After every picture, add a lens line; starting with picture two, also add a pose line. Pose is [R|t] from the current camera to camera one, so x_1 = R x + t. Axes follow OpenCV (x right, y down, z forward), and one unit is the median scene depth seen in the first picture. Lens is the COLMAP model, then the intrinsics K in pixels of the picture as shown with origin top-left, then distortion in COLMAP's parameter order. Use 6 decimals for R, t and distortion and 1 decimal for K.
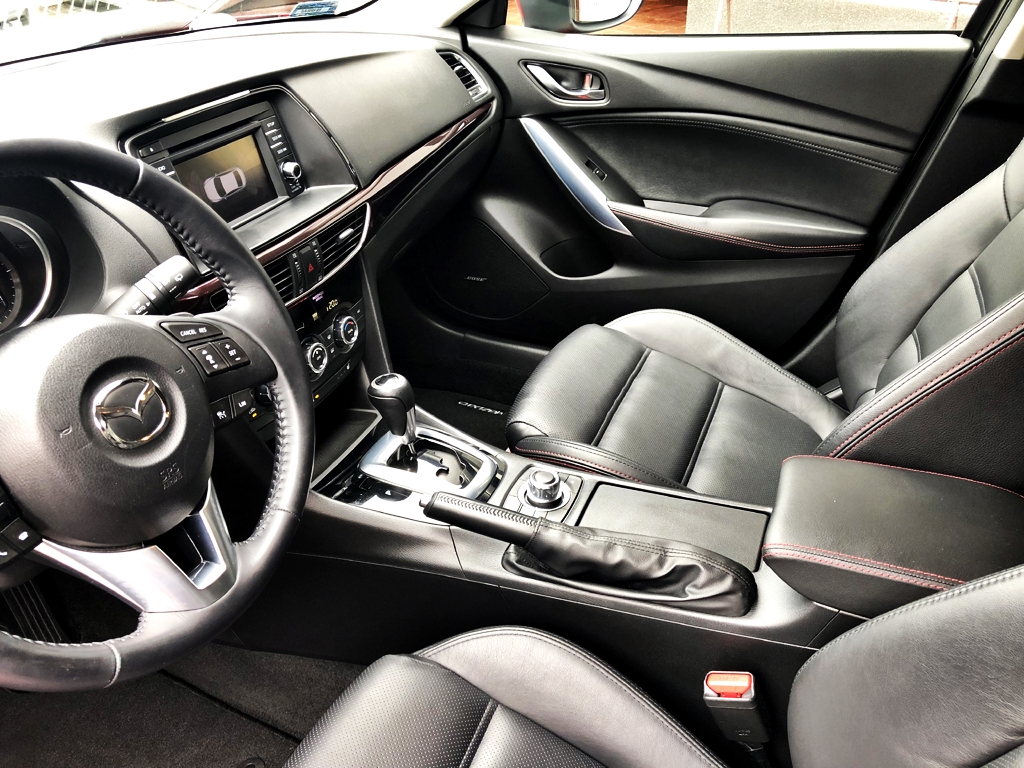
lens RADIAL K [[855.3, 0, 512.0], [0, 855.3, 384.0], [0, 0, 1]] dist [0.009270, 0.041830]
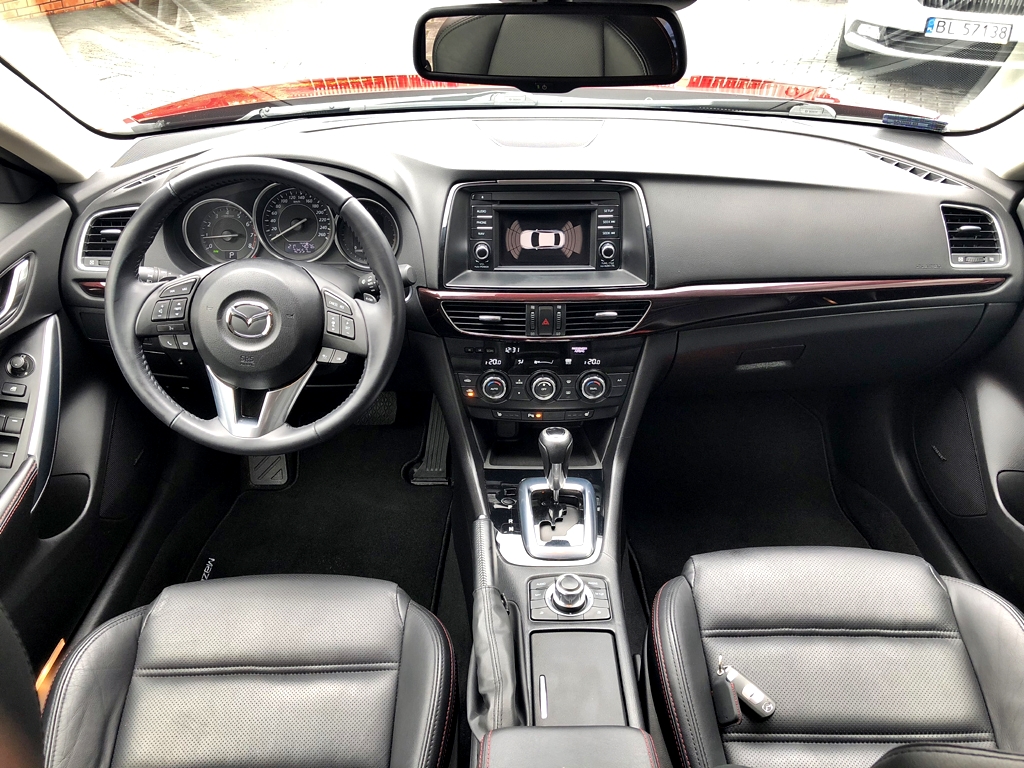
lens RADIAL K [[855.3, 0, 512.0], [0, 855.3, 384.0], [0, 0, 1]] dist [0.009270, 0.041830]
pose [[0.378028, 0.490086, -0.785436, 0.742397], [-0.476545, 0.830373, 0.288766, -0.379516], [0.793725, 0.265134, 0.547452, 0.278944]]
